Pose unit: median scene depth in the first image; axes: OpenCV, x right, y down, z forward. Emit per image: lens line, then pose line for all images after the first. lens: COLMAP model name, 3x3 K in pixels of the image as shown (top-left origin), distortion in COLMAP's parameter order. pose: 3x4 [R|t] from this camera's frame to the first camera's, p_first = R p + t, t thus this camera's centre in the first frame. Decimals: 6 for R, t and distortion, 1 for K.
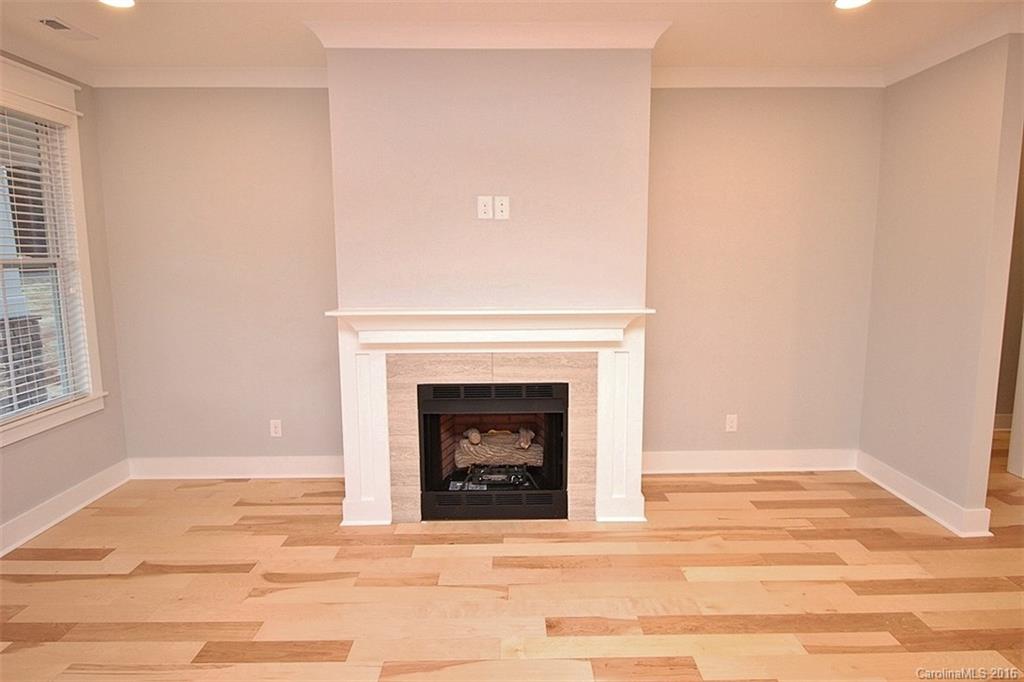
lens RADIAL K [[565.2, 0, 515.8], [0, 565.2, 326.3], [0, 0, 1]] dist [0.006323, -0.011453]
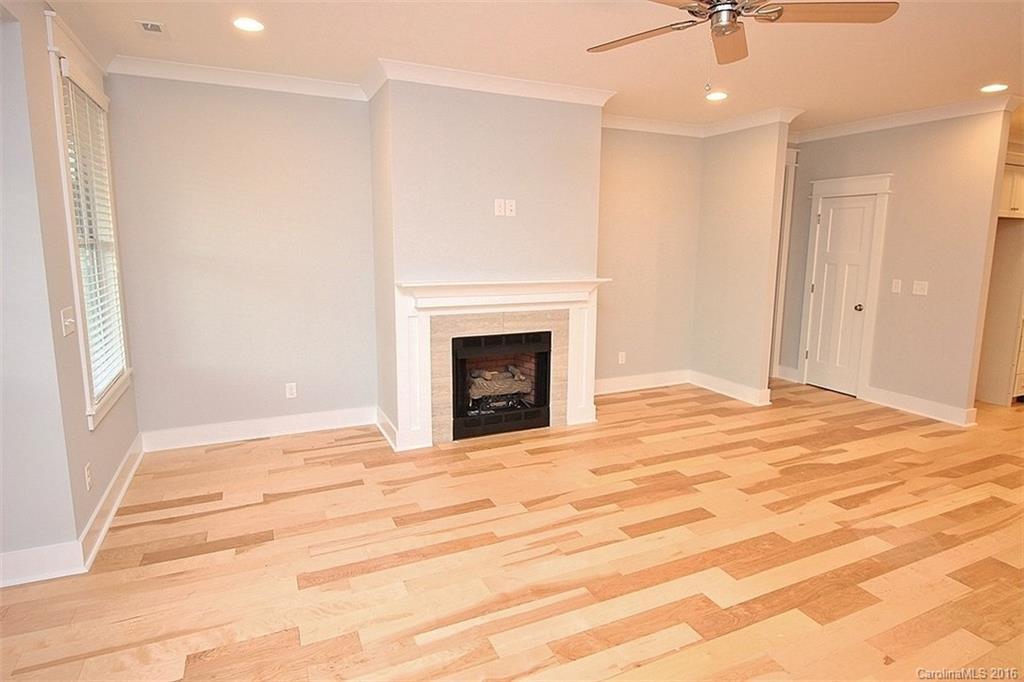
lens RADIAL K [[565.2, 0, 515.8], [0, 565.2, 326.3], [0, 0, 1]] dist [0.006323, -0.011453]
pose [[0.912327, -0.048958, 0.406526, -0.573906], [0.037918, 0.998662, 0.035172, 0.033756], [-0.407704, -0.016674, 0.912962, -0.280593]]
